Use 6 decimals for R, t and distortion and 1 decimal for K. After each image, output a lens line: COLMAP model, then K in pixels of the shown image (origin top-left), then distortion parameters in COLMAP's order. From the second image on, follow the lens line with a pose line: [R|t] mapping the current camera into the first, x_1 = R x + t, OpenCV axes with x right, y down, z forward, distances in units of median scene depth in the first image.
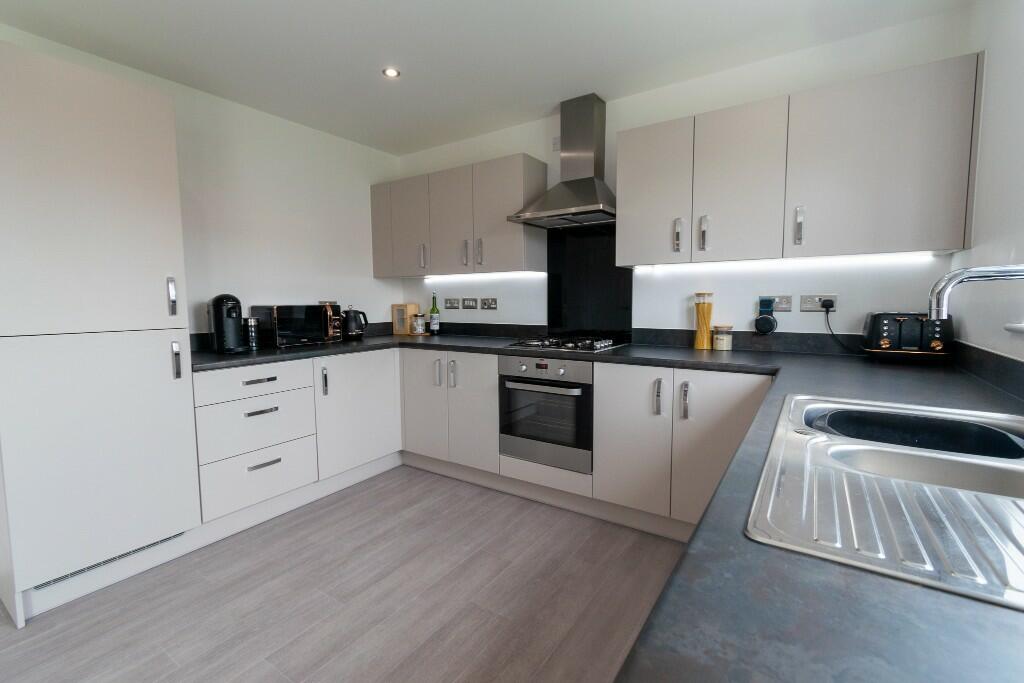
lens RADIAL K [[451.3, 0, 511.9], [0, 451.3, 337.5], [0, 0, 1]] dist [0.002255, -0.000139]
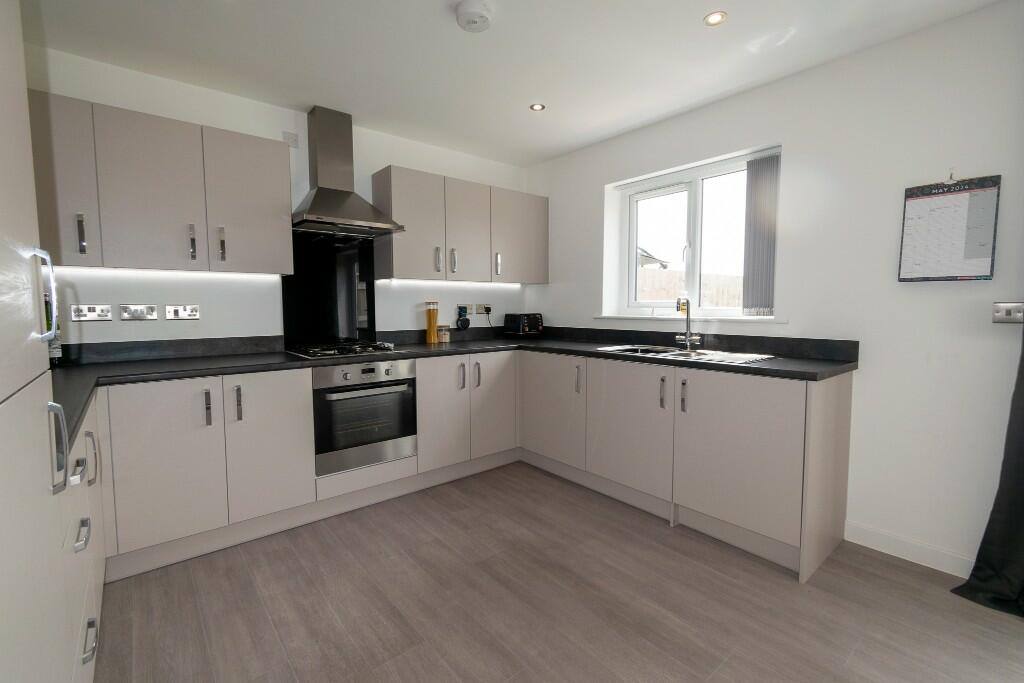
lens RADIAL K [[438.1, 0, 511.2], [0, 438.1, 342.8], [0, 0, 1]] dist [-0.034581, 0.000002]
pose [[0.287108, -0.071982, 0.955190, -0.763173], [0.086102, 0.995075, 0.049108, -0.019335], [-0.954021, 0.068145, 0.291892, 0.385054]]
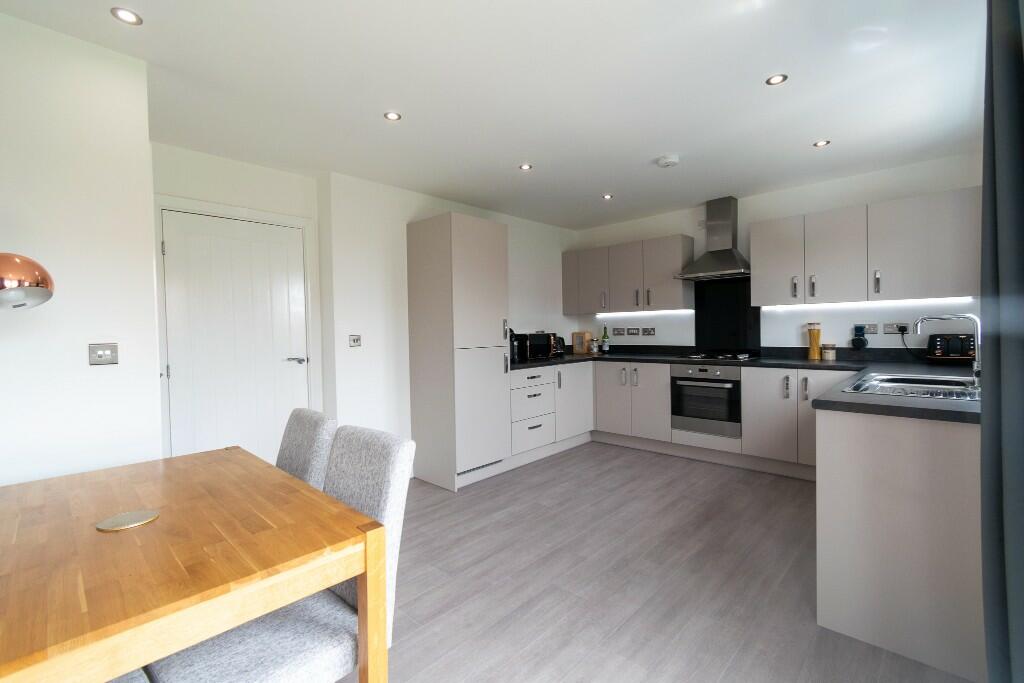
lens RADIAL K [[451.3, 0, 511.9], [0, 451.3, 337.5], [0, 0, 1]] dist [0.002255, -0.000139]
pose [[0.986075, -0.008738, -0.166071, -0.323798], [-0.001785, 0.998005, -0.063107, 0.049045], [0.166291, 0.062524, 0.984092, -0.660398]]
